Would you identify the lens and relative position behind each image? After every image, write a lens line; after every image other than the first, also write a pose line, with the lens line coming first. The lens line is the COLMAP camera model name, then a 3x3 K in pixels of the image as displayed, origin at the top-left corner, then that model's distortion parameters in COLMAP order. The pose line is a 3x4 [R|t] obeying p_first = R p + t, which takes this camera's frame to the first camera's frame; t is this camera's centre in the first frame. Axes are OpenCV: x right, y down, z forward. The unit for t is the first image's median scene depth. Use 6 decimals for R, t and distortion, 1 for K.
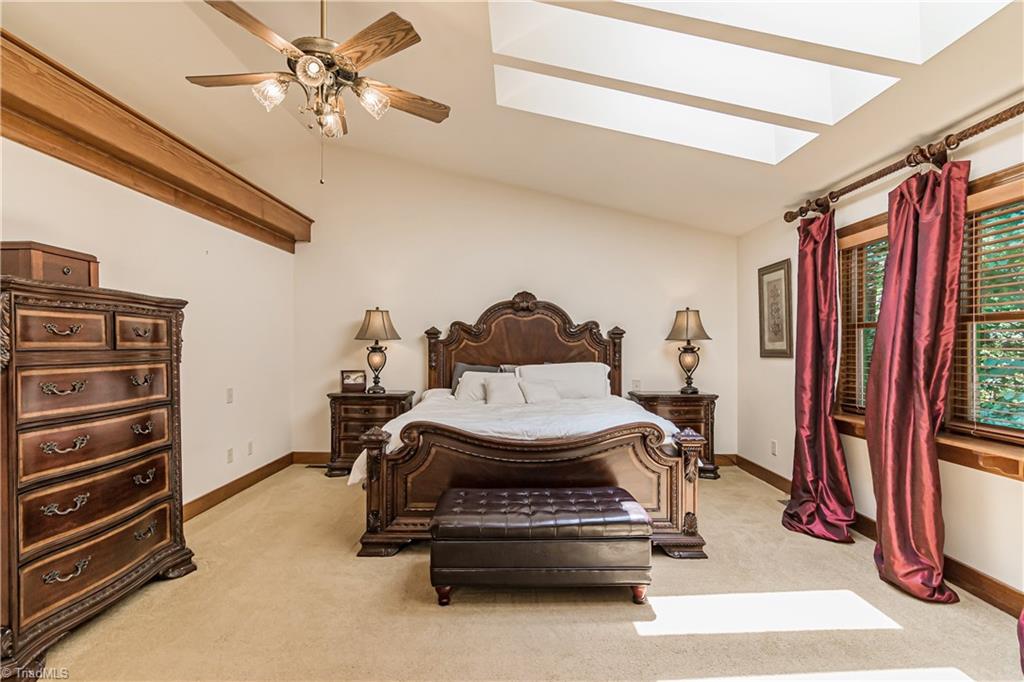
lens RADIAL K [[492.1, 0, 509.6], [0, 492.1, 343.6], [0, 0, 1]] dist [-0.018292, 0.015826]
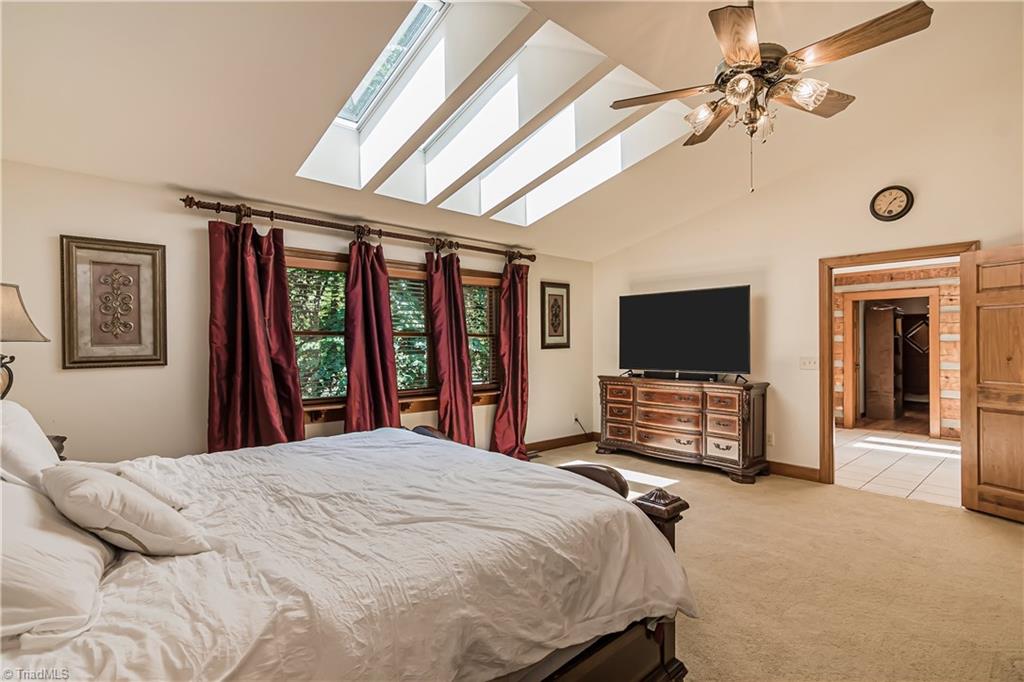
lens RADIAL K [[492.1, 0, 509.6], [0, 492.1, 343.6], [0, 0, 1]] dist [-0.018292, 0.015826]
pose [[-0.624188, 0.004737, 0.781260, -0.692699], [0.000951, 0.999985, -0.005303, -0.004894], [-0.781274, -0.002568, -0.624184, 1.833089]]
